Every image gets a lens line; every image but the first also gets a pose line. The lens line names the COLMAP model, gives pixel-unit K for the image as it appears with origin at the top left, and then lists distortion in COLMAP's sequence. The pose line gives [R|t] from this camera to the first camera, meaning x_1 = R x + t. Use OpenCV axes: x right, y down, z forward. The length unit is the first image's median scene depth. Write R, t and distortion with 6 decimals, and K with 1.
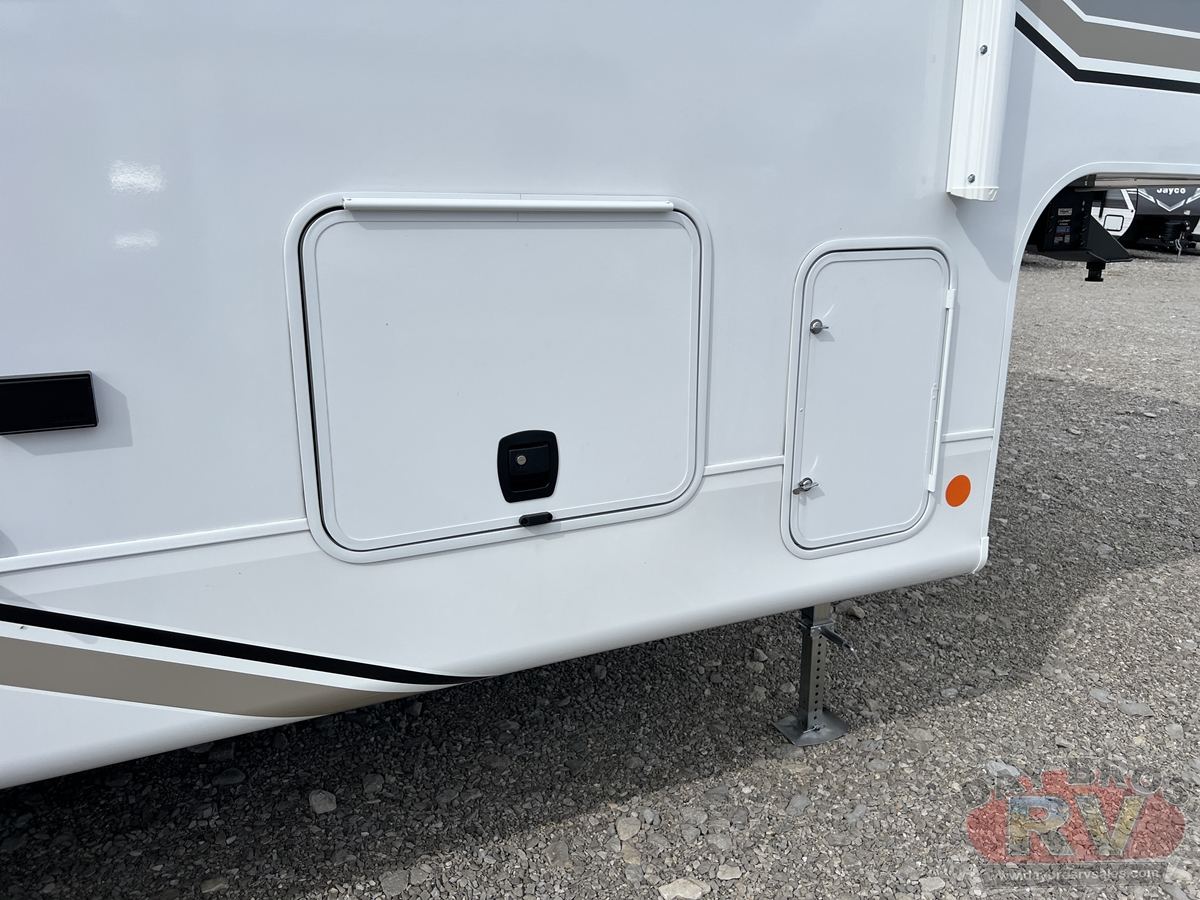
lens RADIAL K [[908.4, 0, 603.4], [0, 908.4, 446.5], [0, 0, 1]] dist [0.056984, -0.065740]
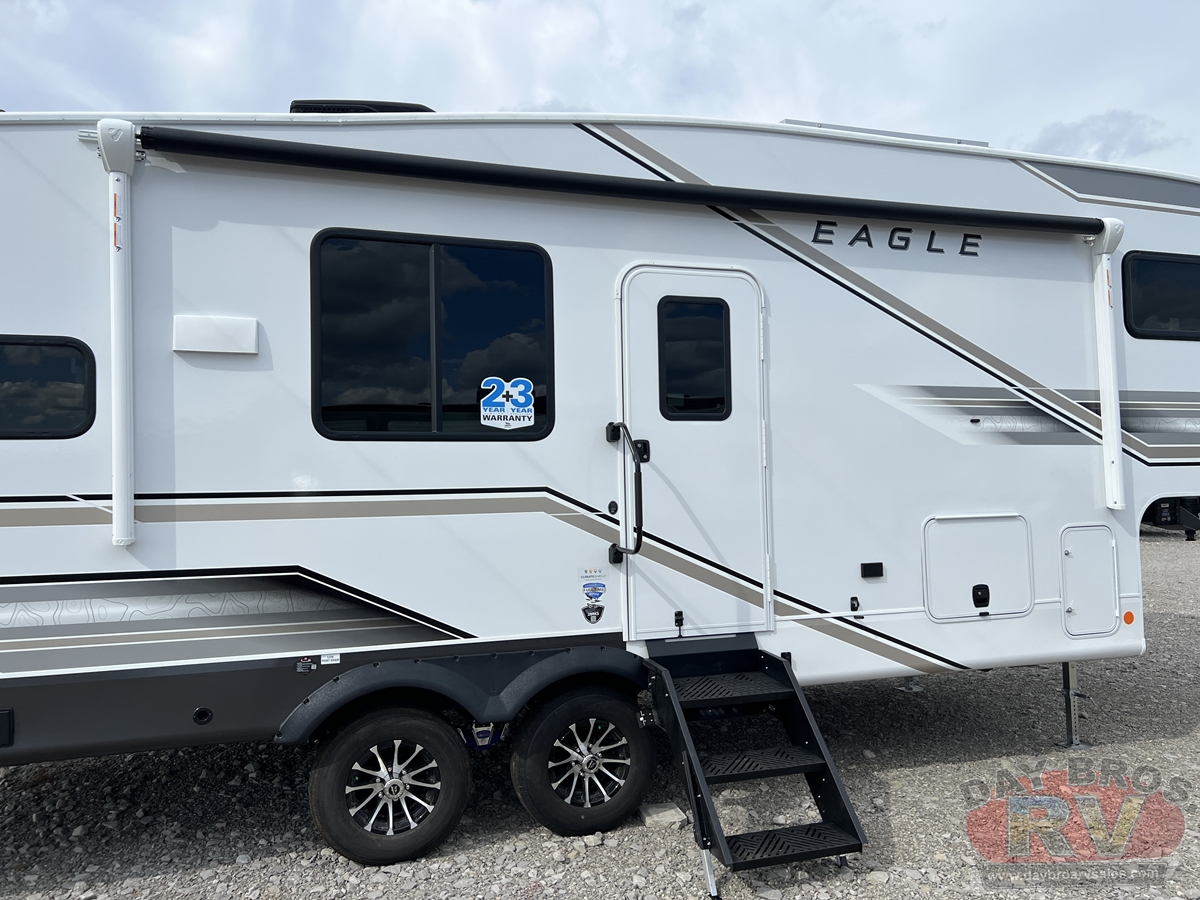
lens RADIAL K [[908.4, 0, 600.6], [0, 908.4, 454.8], [0, 0, 1]] dist [0.056984, -0.065740]
pose [[0.991165, -0.033250, -0.128400, -0.775153], [-0.005600, 0.956714, -0.290976, 0.389859], [0.132517, 0.289125, 0.948075, -1.871658]]
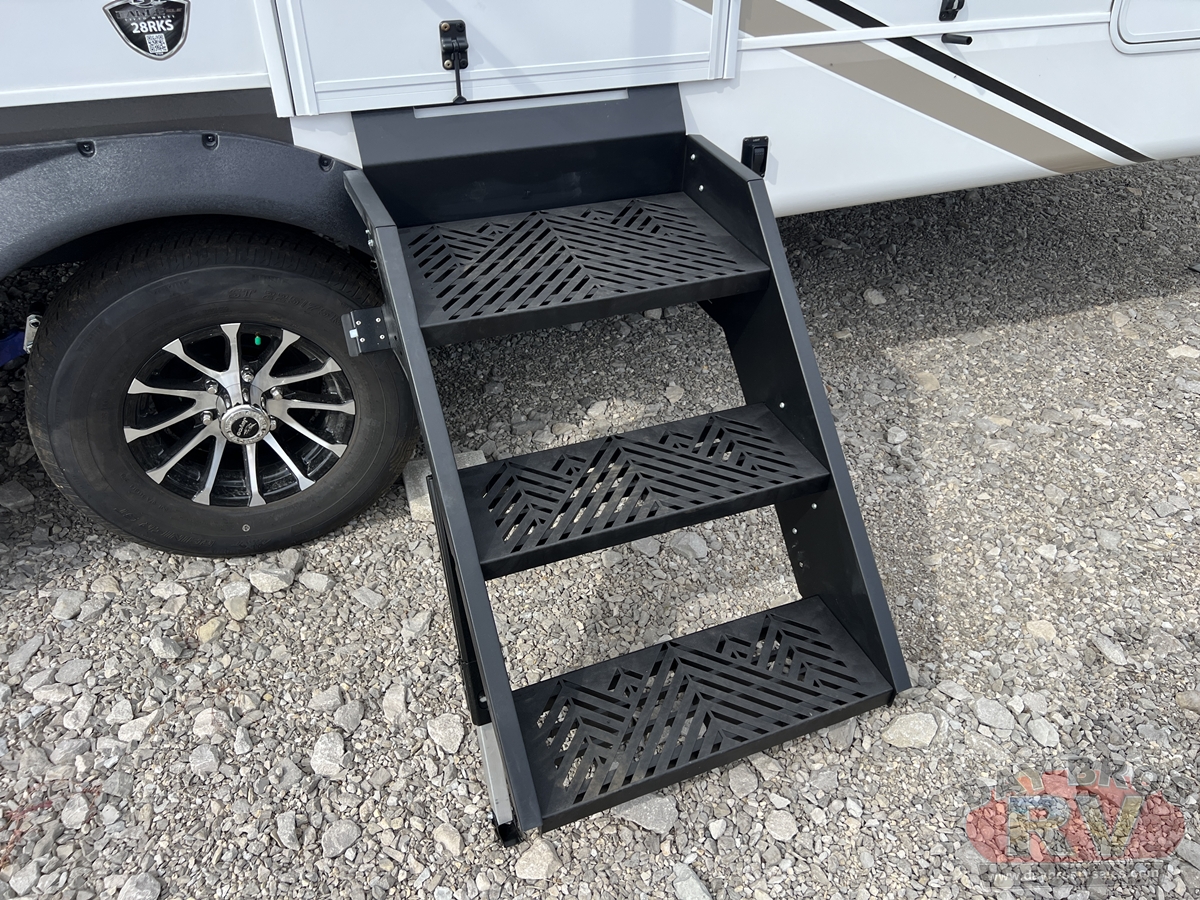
lens RADIAL K [[908.4, 0, 600.9], [0, 908.4, 438.7], [0, 0, 1]] dist [0.056984, -0.065740]
pose [[0.997485, 0.040268, -0.058325, -0.709324], [-0.019049, 0.944959, 0.326635, 0.178687], [0.068268, -0.324702, 0.943349, -0.398524]]
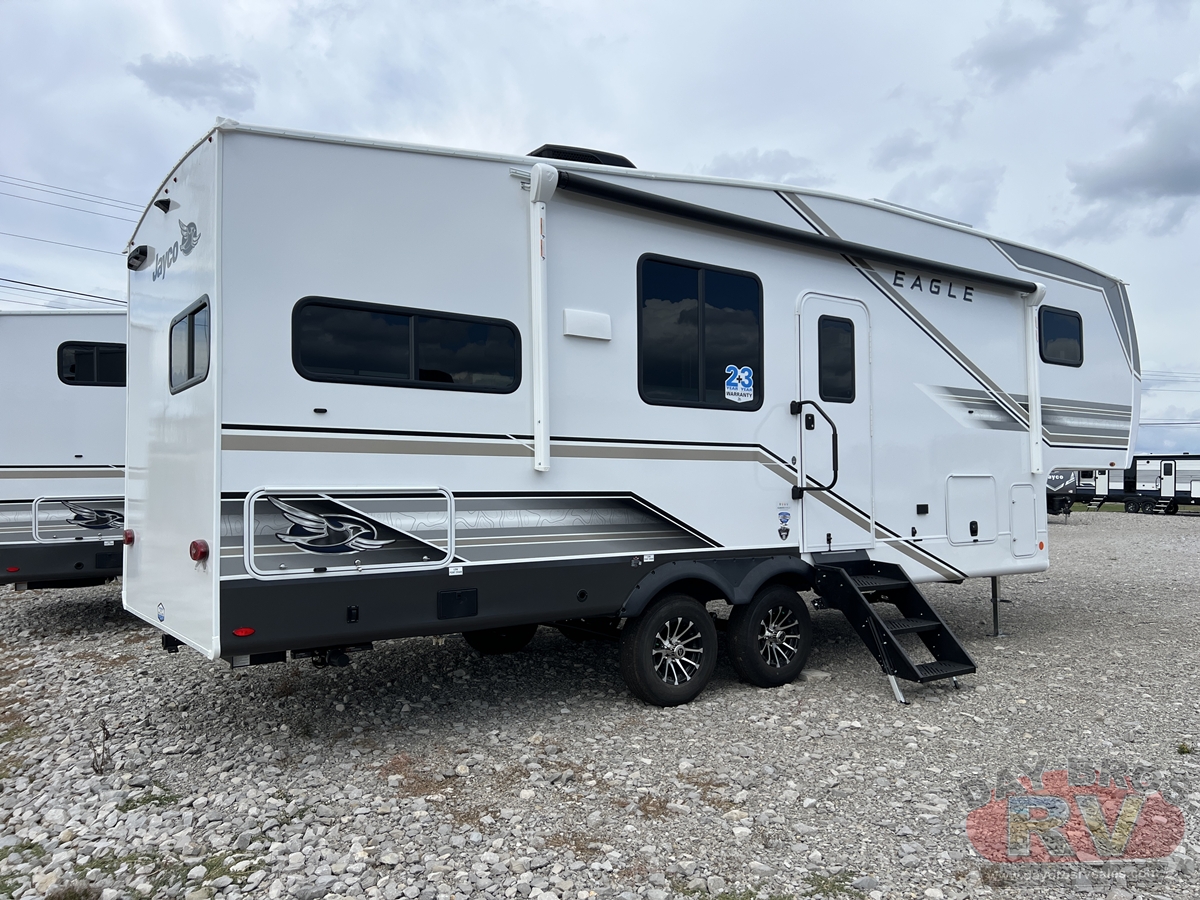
lens RADIAL K [[908.4, 0, 611.9], [0, 908.4, 459.7], [0, 0, 1]] dist [0.056984, -0.065740]
pose [[0.984003, -0.010934, 0.177817, -2.228637], [0.061923, 0.956874, -0.283828, 0.731924], [-0.167045, 0.290299, 0.942243, -2.629875]]
